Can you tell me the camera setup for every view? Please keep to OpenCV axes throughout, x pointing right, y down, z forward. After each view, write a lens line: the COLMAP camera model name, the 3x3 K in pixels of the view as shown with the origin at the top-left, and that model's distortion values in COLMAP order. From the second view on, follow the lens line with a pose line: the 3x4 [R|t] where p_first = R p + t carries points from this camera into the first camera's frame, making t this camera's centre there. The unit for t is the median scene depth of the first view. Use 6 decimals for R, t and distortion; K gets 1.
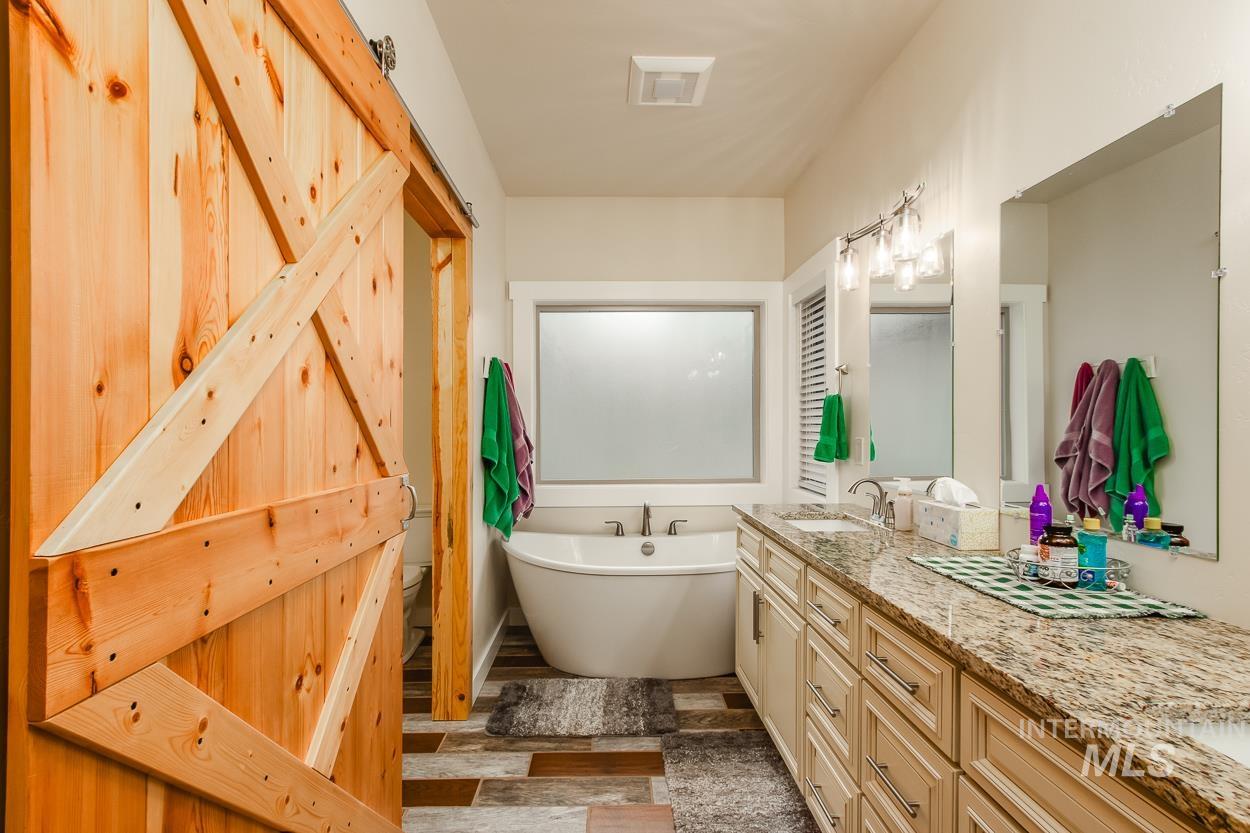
lens RADIAL K [[578.2, 0, 620.9], [0, 578.2, 419.0], [0, 0, 1]] dist [-0.000386, 0.003668]
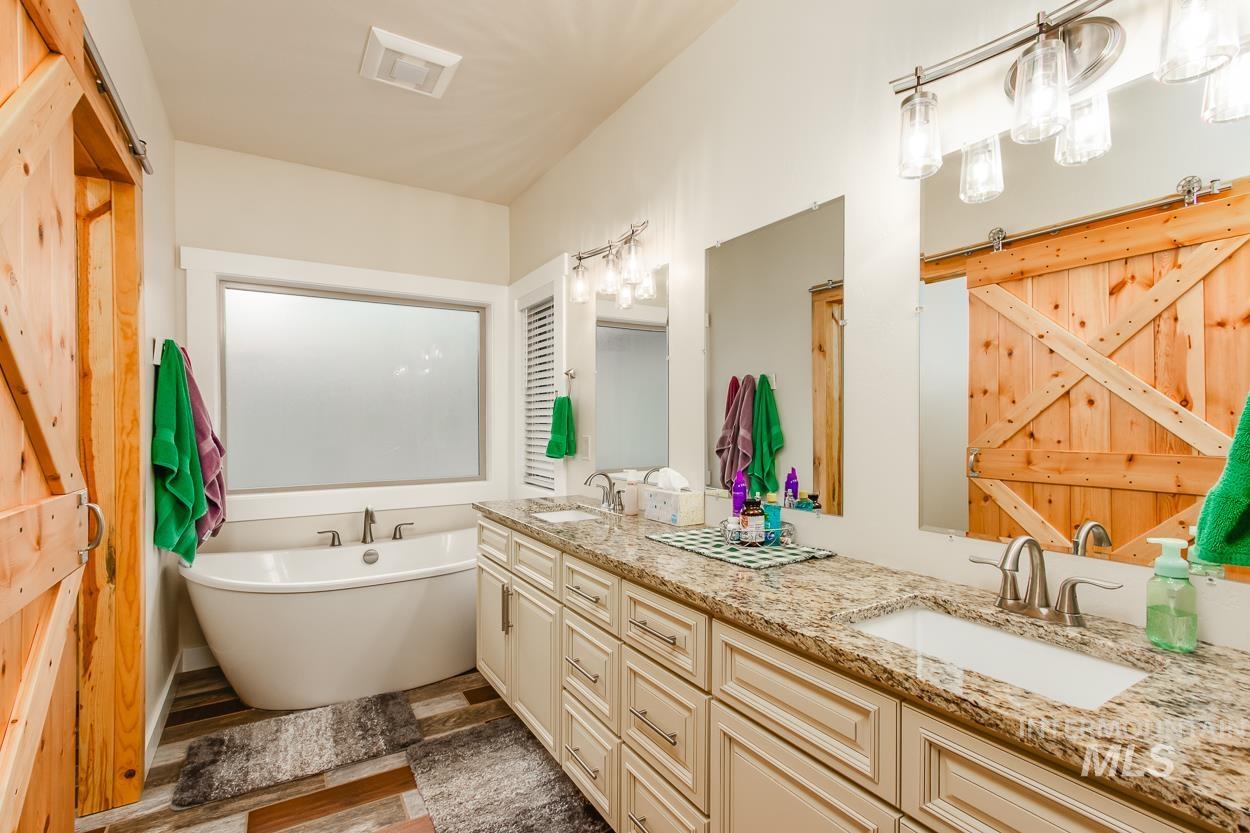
lens RADIAL K [[578.2, 0, 609.7], [0, 578.2, 418.0], [0, 0, 1]] dist [-0.000386, 0.003668]
pose [[0.869275, 0.005687, 0.494297, -0.105505], [-0.006374, 0.999980, -0.000295, -0.001571], [-0.494288, -0.002894, 0.869293, 0.002959]]
